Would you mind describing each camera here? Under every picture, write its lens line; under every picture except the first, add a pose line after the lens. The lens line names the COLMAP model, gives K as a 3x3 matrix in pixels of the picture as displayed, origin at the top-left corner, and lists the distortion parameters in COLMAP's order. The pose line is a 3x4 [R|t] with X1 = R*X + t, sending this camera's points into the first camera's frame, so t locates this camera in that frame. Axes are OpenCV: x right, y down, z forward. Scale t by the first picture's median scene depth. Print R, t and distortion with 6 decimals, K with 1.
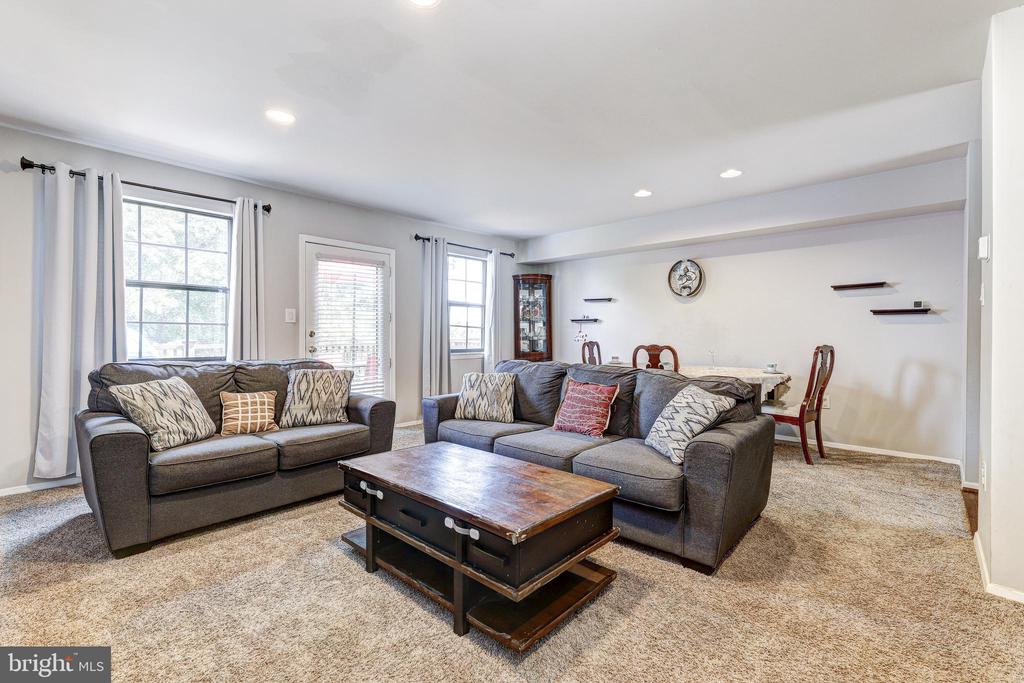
lens RADIAL K [[440.2, 0, 513.5], [0, 440.2, 340.3], [0, 0, 1]] dist [0.004936, -0.003504]
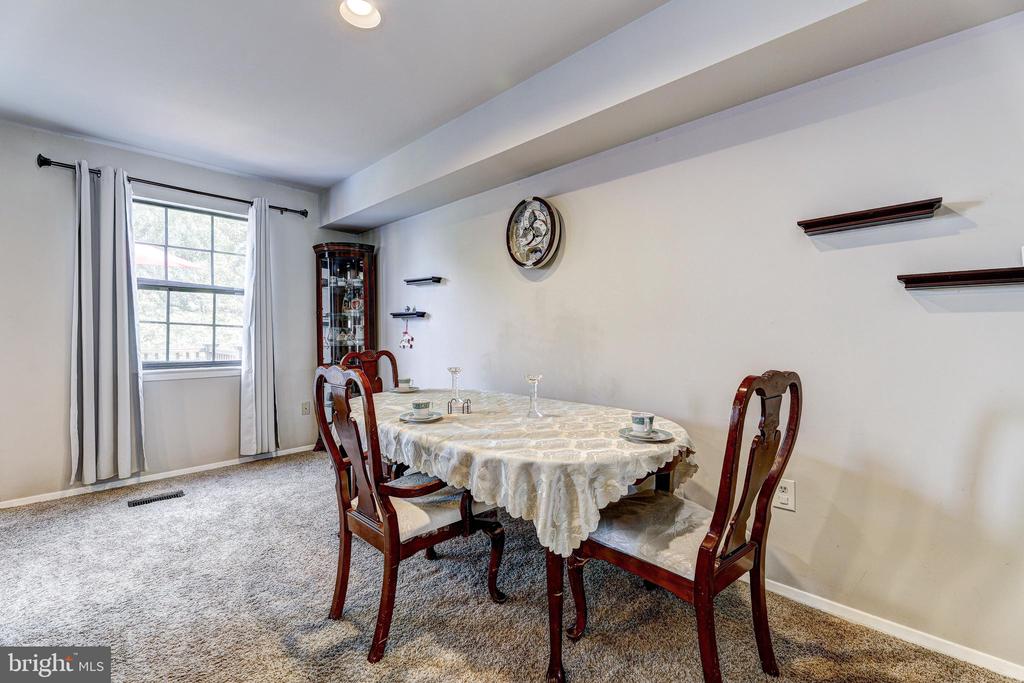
lens RADIAL K [[440.2, 0, 493.4], [0, 440.2, 336.1], [0, 0, 1]] dist [0.004936, -0.003504]
pose [[0.999598, 0.000367, -0.028355, 0.481355], [-0.000722, 0.999922, -0.012496, -0.012200], [0.028348, 0.012512, 0.999520, 0.623699]]
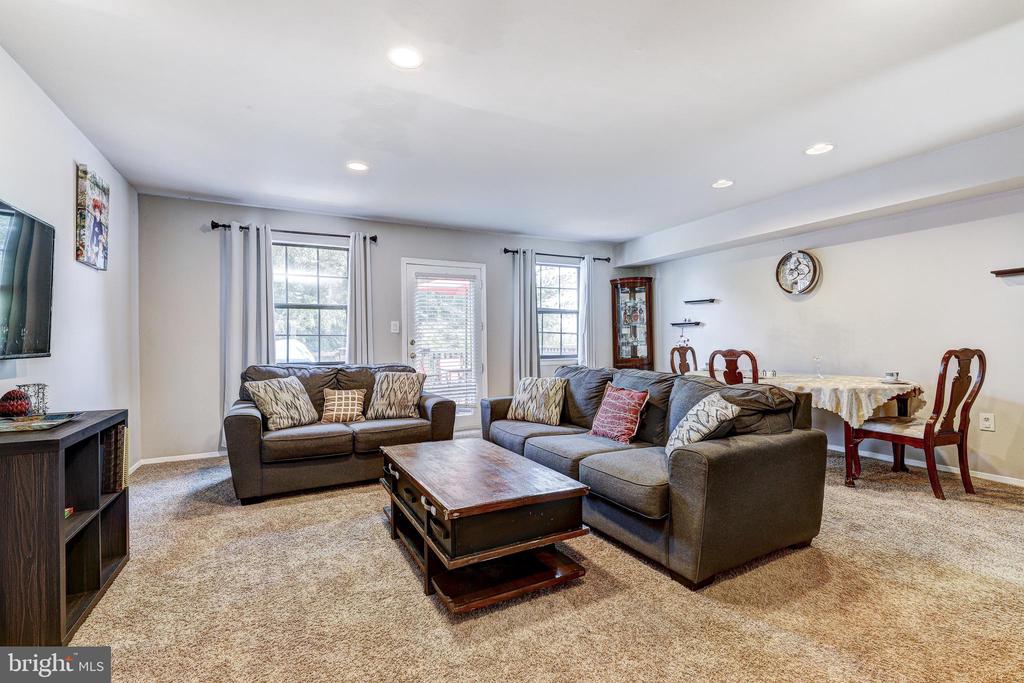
lens RADIAL K [[452.2, 0, 505.8], [0, 452.2, 338.2], [0, 0, 1]] dist [0.007140, -0.002931]
pose [[0.939488, -0.014834, -0.342261, 0.210105], [0.008342, 0.999756, -0.020431, 0.001753], [0.342480, 0.016339, 0.939383, -0.038008]]
